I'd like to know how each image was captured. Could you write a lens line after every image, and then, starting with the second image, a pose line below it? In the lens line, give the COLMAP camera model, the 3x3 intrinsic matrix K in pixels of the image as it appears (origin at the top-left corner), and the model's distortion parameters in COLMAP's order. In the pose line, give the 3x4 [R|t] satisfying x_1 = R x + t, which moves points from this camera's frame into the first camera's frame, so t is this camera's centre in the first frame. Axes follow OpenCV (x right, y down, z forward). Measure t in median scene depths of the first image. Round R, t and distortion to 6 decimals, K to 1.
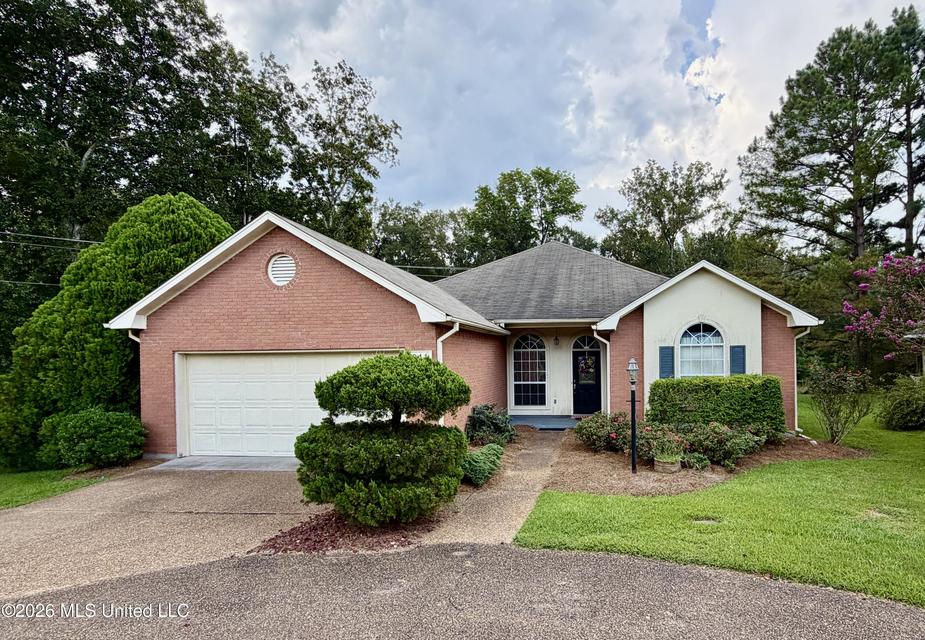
lens RADIAL K [[421.7, 0, 532.9], [0, 421.7, 361.5], [0, 0, 1]] dist [-0.001509, 0.000042]
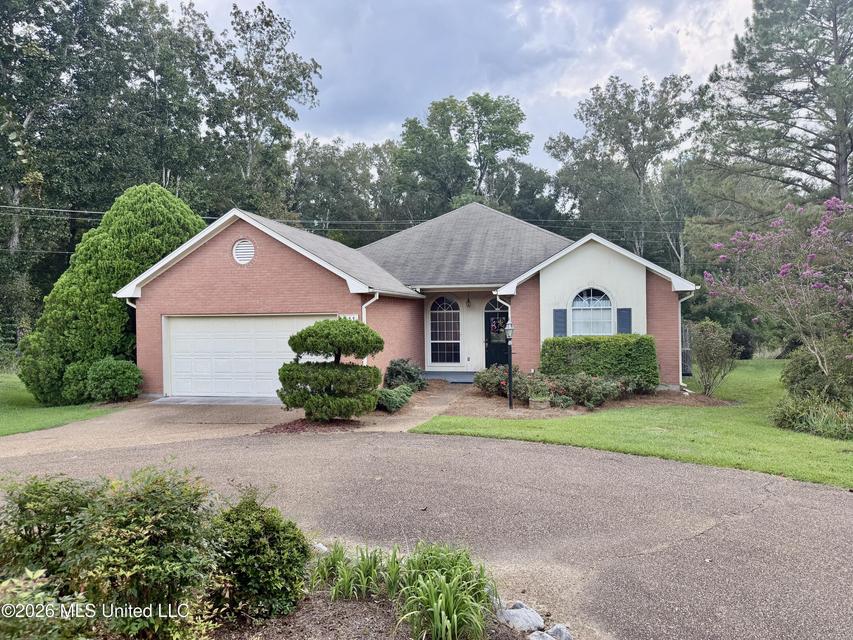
lens RADIAL K [[603.2, 0, 426.5], [0, 603.2, 320.0], [0, 0, 1]] dist [0.082649, -0.130017]
pose [[0.993810, 0.000028, -0.111098, 0.117132], [0.000041, 1.000000, 0.000625, -0.006208], [0.111098, -0.000625, 0.993809, -0.547492]]
